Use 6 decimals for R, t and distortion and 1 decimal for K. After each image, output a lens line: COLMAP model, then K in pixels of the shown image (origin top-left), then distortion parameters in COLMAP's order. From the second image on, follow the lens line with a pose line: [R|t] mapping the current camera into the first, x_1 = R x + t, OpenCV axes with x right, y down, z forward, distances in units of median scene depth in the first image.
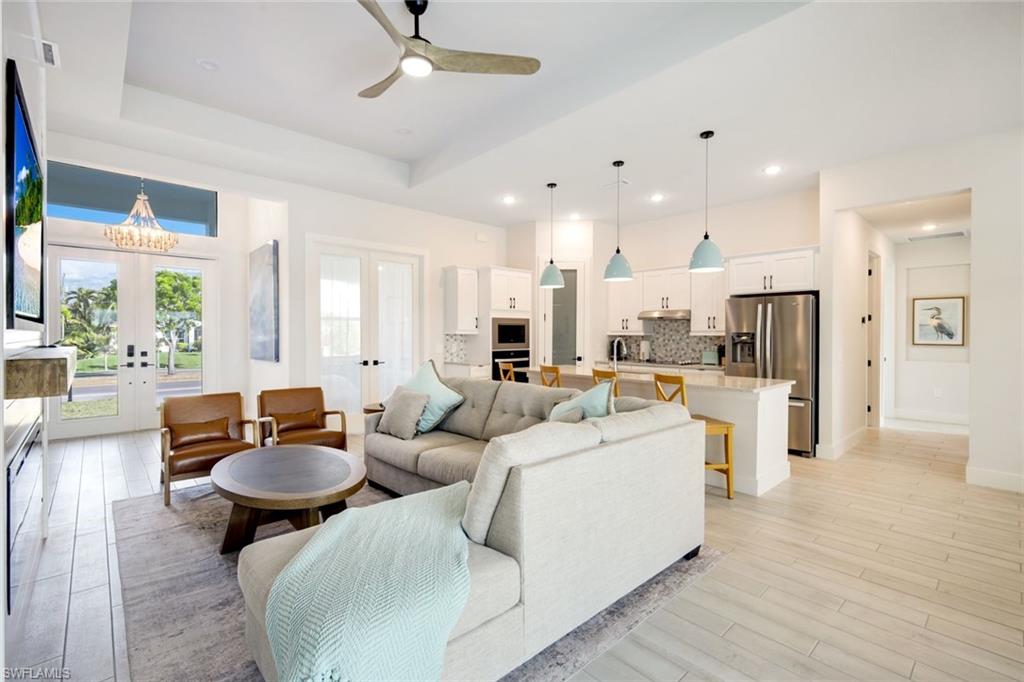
lens RADIAL K [[462.6, 0, 513.1], [0, 462.6, 335.6], [0, 0, 1]] dist [0.003056, -0.000347]
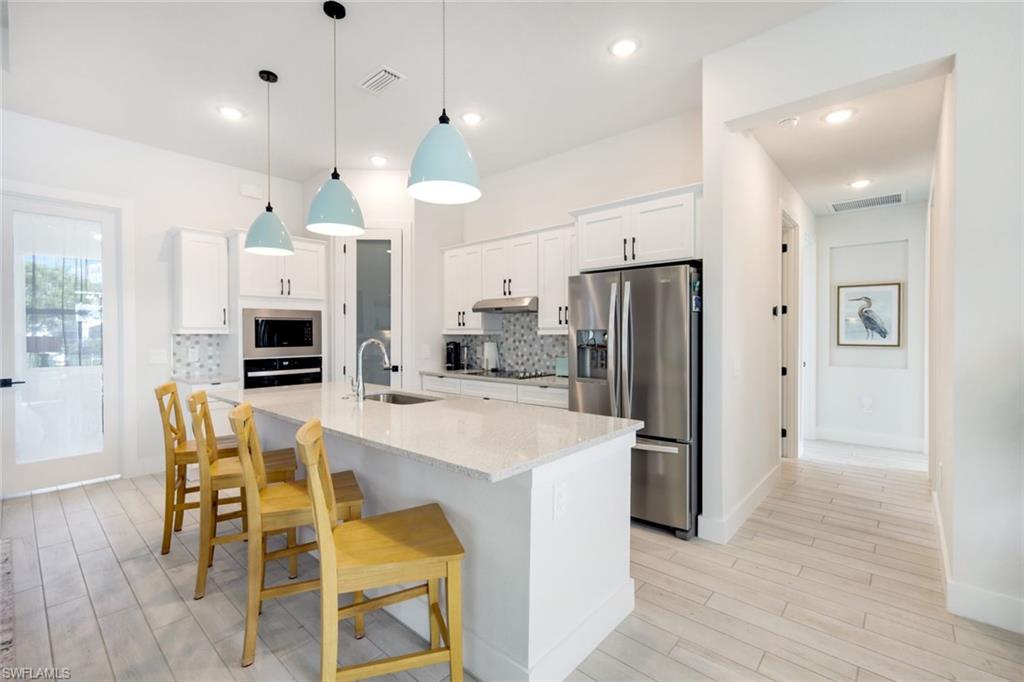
lens RADIAL K [[448.3, 0, 514.6], [0, 448.3, 334.2], [0, 0, 1]] dist [0.002792, 0.000042]
pose [[0.994768, -0.003564, 0.102097, 0.267721], [0.003736, 0.999992, -0.001492, 0.000084], [-0.102091, 0.001866, 0.994773, 0.332535]]
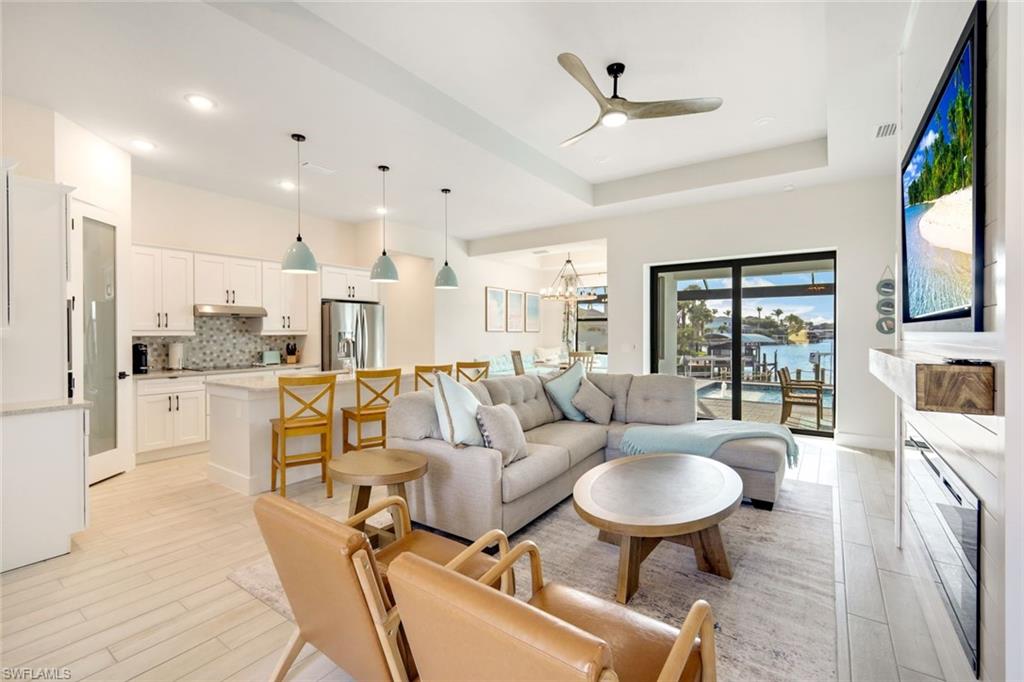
lens RADIAL K [[444.9, 0, 517.5], [0, 444.9, 331.1], [0, 0, 1]] dist [0.012745, -0.000329]
pose [[-0.212962, 0.001779, 0.977059, -0.573527], [0.006771, 0.999977, -0.000345, -0.004299], [-0.977037, 0.006543, -0.212970, 0.654469]]
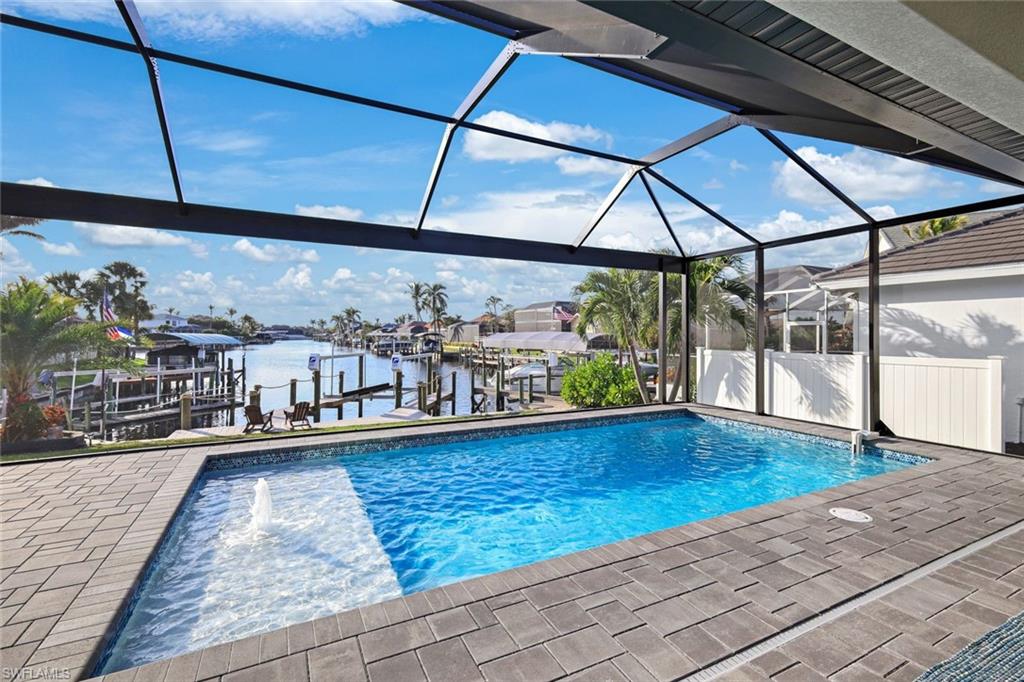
lens RADIAL K [[462.6, 0, 513.1], [0, 462.6, 335.6], [0, 0, 1]] dist [0.003056, -0.000347]
pose [[-0.961555, -0.005018, 0.274567, 0.509621], [-0.002597, 0.999954, 0.009180, 0.025181], [-0.274600, 0.008114, -0.961524, -0.060859]]
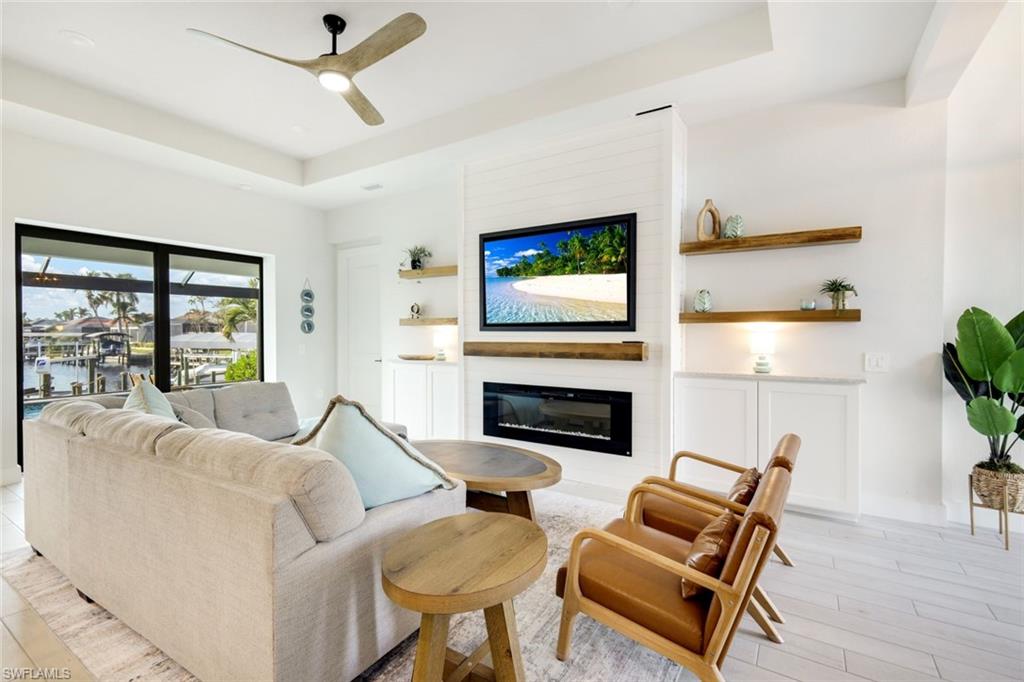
lens RADIAL K [[456.1, 0, 524.2], [0, 456.1, 338.3], [0, 0, 1]] dist [0.000901, -0.000185]
pose [[-0.964376, 0.004702, -0.264495, -0.152505], [-0.000600, 0.999801, 0.019962, -0.005979], [0.264536, 0.019409, -0.964181, 0.915742]]
